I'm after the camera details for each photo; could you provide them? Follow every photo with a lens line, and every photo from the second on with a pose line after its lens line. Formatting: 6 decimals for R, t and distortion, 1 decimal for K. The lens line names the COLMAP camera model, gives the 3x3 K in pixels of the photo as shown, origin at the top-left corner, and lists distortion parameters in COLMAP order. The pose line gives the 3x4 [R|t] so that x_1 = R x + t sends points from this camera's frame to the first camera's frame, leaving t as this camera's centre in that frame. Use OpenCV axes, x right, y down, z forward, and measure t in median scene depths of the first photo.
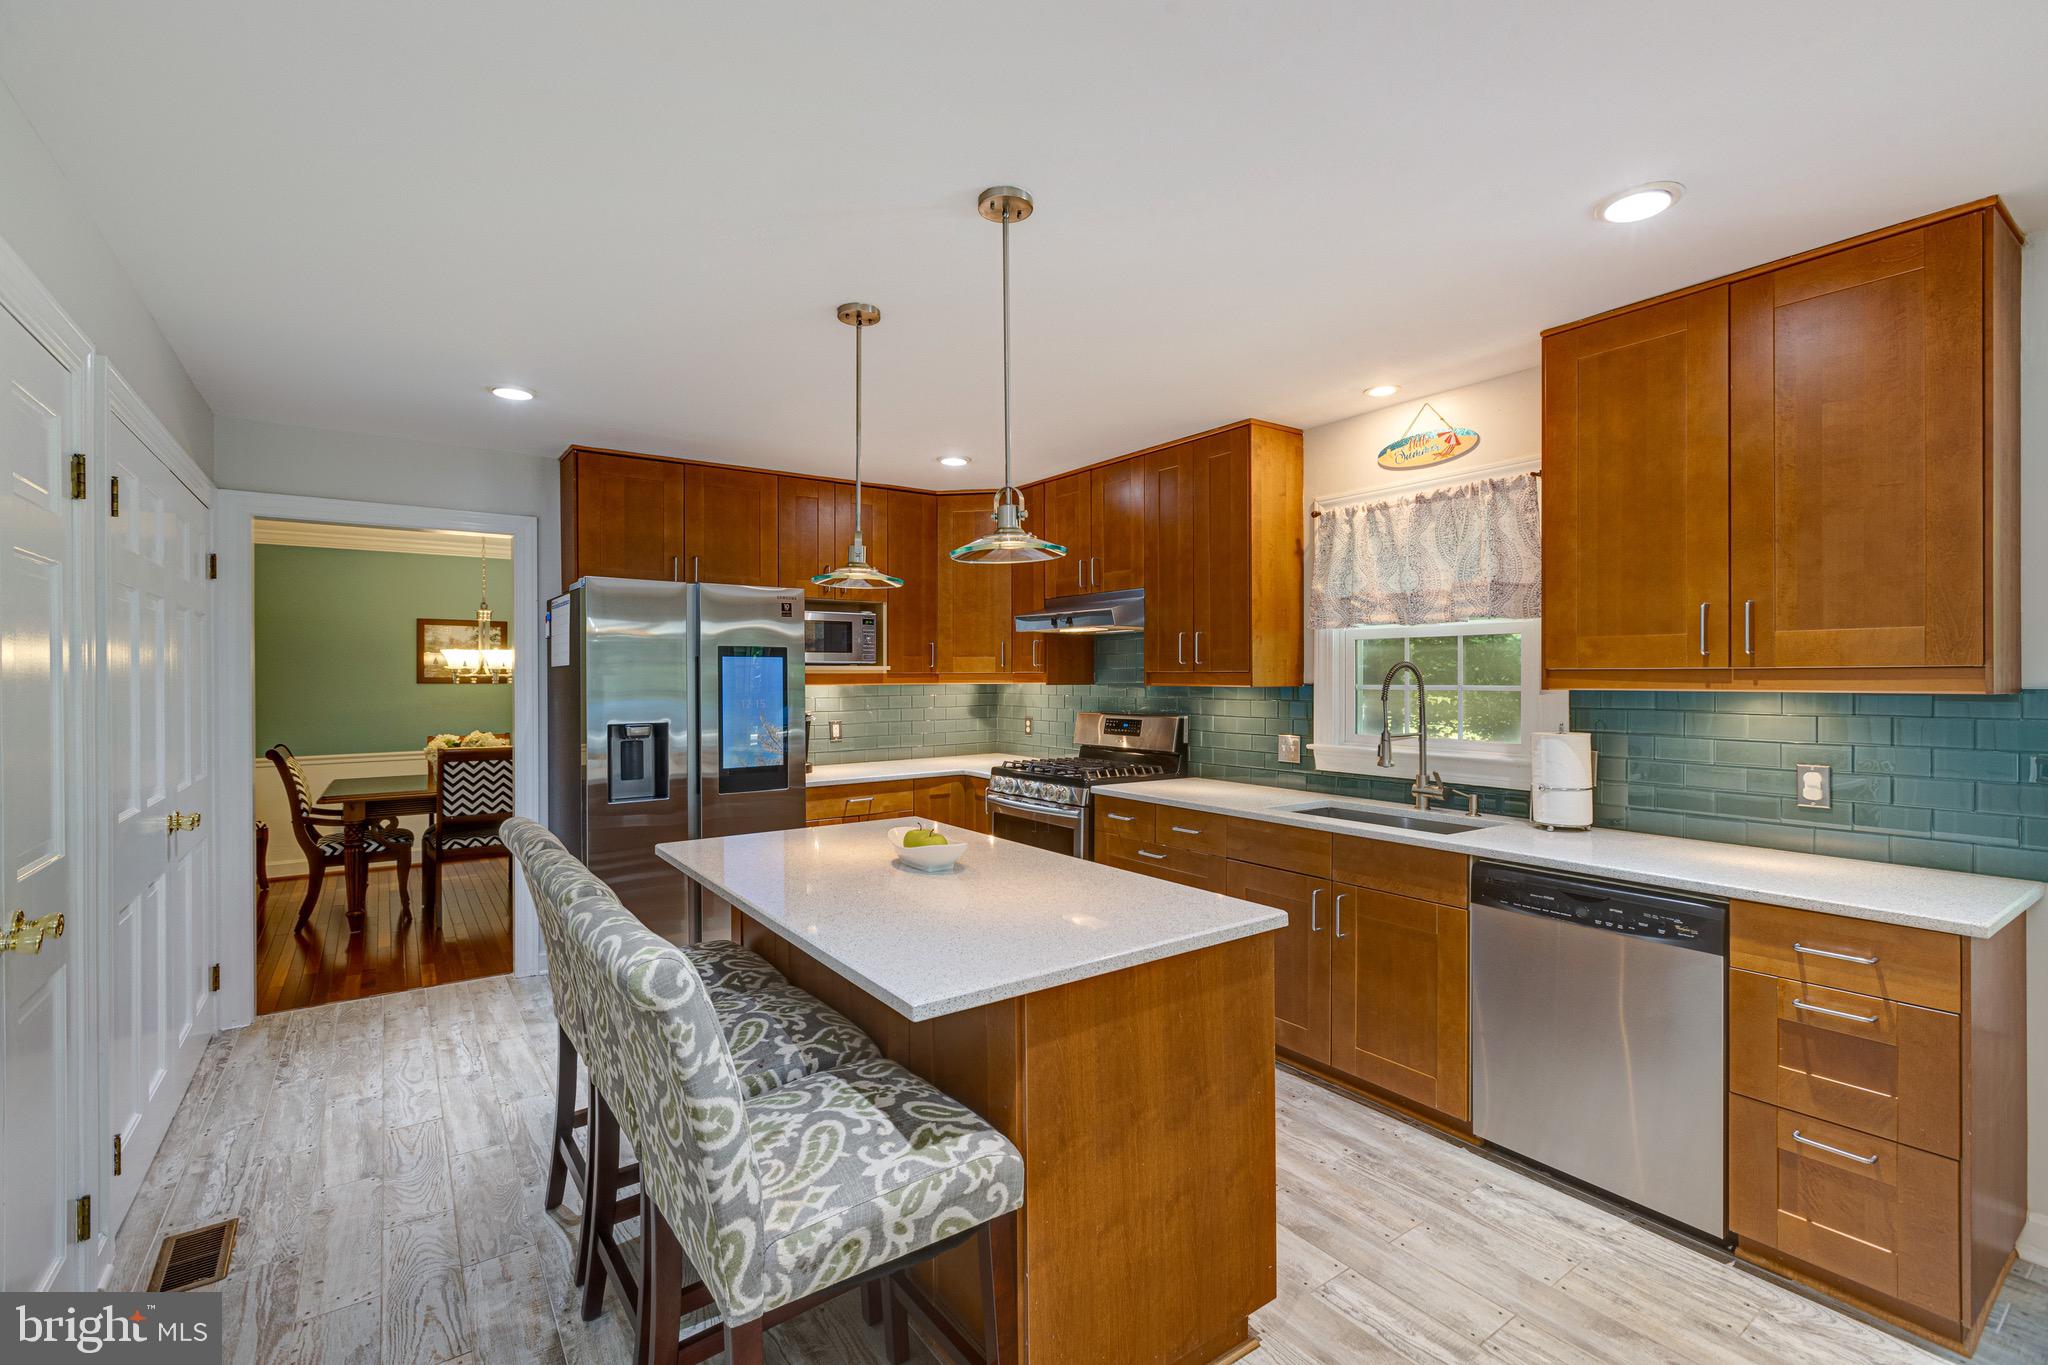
lens RADIAL K [[908.0, 0, 1023.6], [0, 908.0, 681.4], [0, 0, 1]] dist [-0.001298, -0.000375]
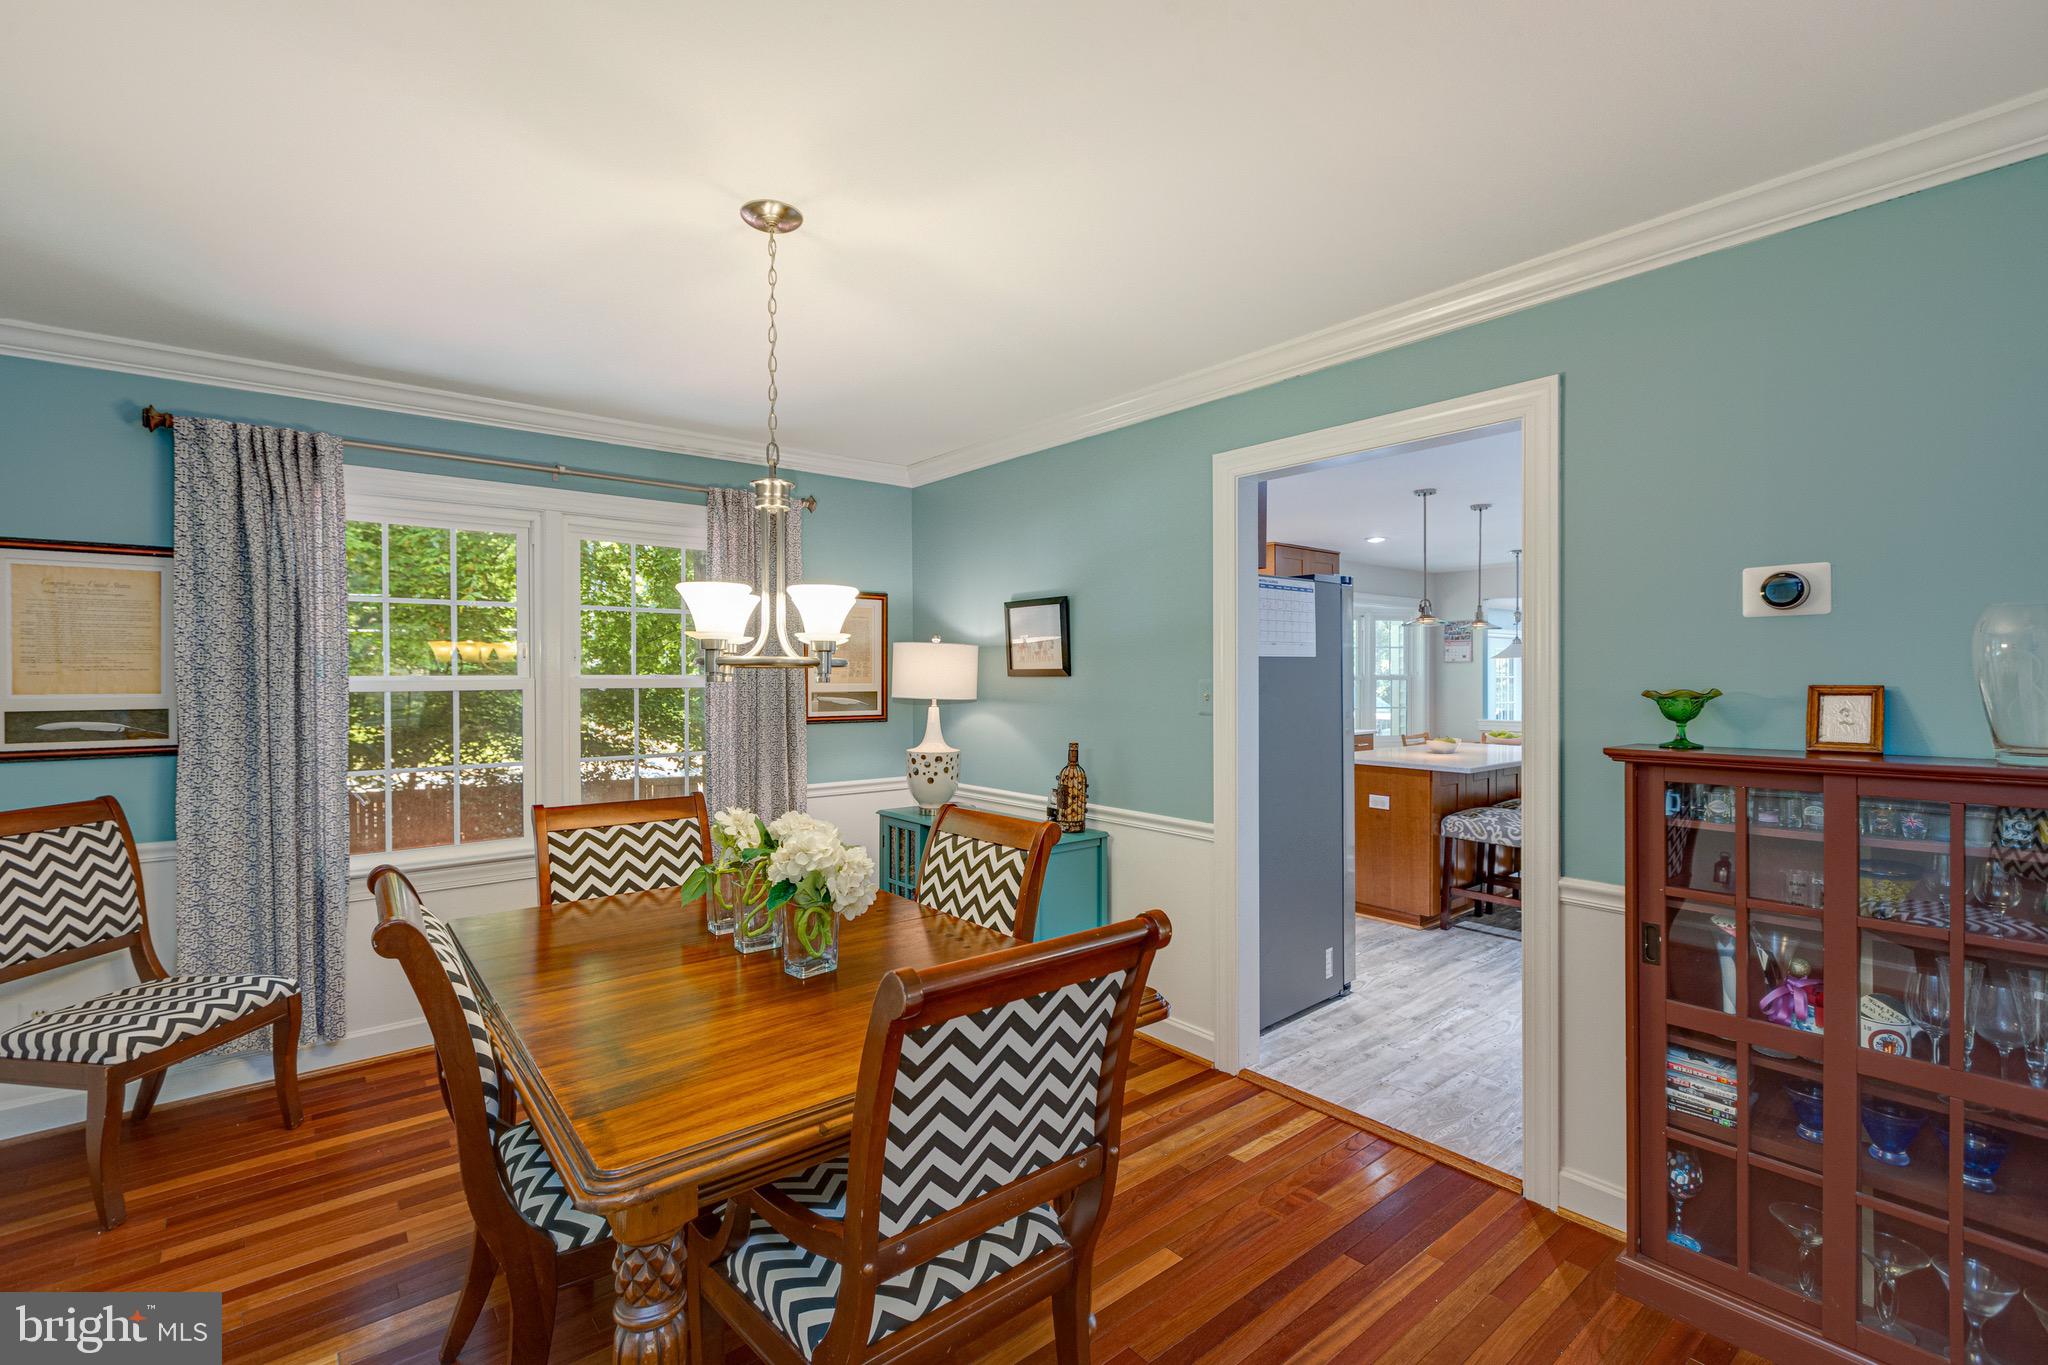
lens RADIAL K [[908.0, 0, 1022.8], [0, 908.0, 675.7], [0, 0, 1]] dist [-0.001298, -0.000375]
pose [[-0.069651, -0.005458, 0.997556, -1.559938], [0.009011, 0.999941, 0.006100, -0.010960], [-0.997531, 0.009414, -0.069598, 1.483875]]
